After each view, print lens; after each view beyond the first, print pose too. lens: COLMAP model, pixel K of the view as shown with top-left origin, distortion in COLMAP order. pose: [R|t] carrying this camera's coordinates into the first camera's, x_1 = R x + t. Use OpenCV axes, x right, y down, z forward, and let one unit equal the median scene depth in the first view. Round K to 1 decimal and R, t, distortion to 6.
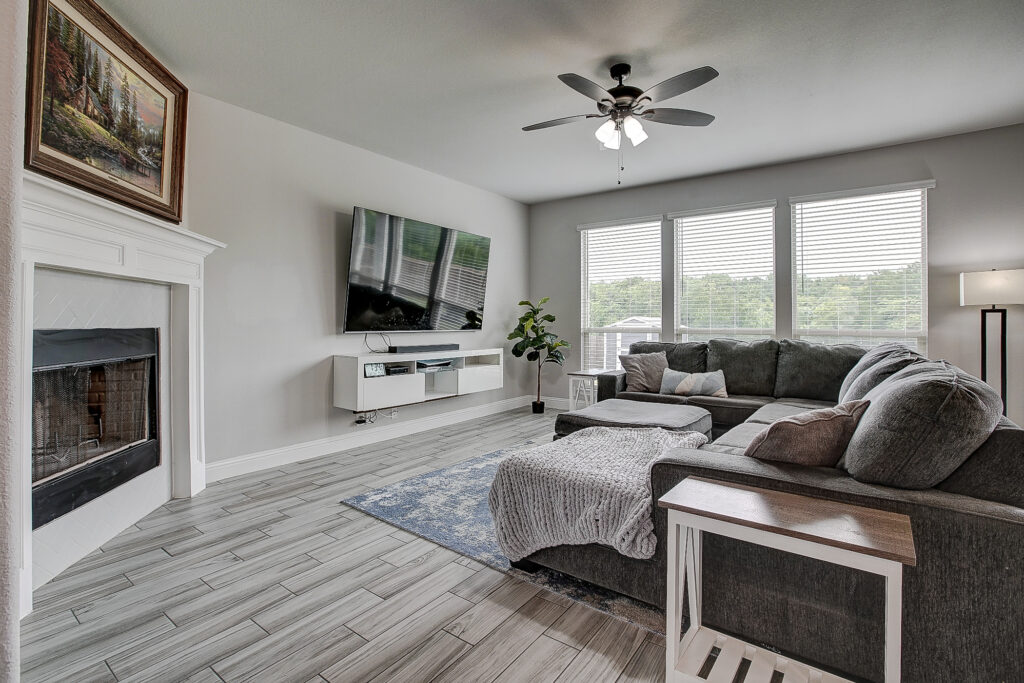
lens RADIAL K [[475.7, 0, 471.3], [0, 475.7, 321.5], [0, 0, 1]] dist [-0.015287, -0.000021]
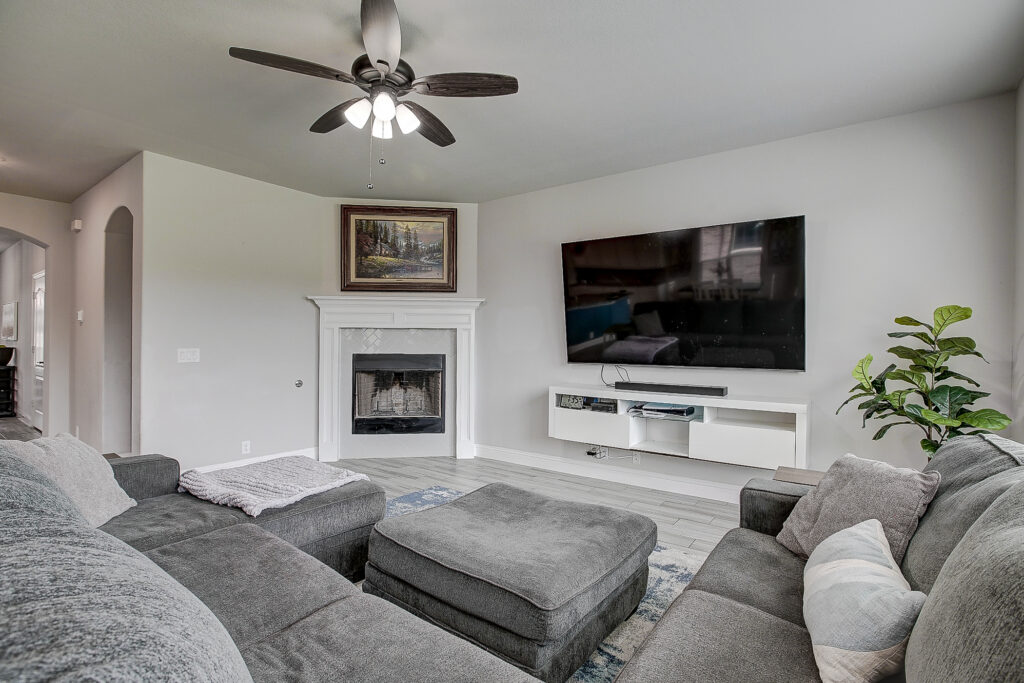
lens RADIAL K [[464.1, 0, 497.8], [0, 464.1, 340.4], [0, 0, 1]] dist [-0.012366, 0.000414]
pose [[0.050725, -0.006941, -0.998689, 1.069317], [-0.001759, 0.999974, -0.007039, -0.025497], [0.998711, 0.002114, 0.050711, 1.121926]]
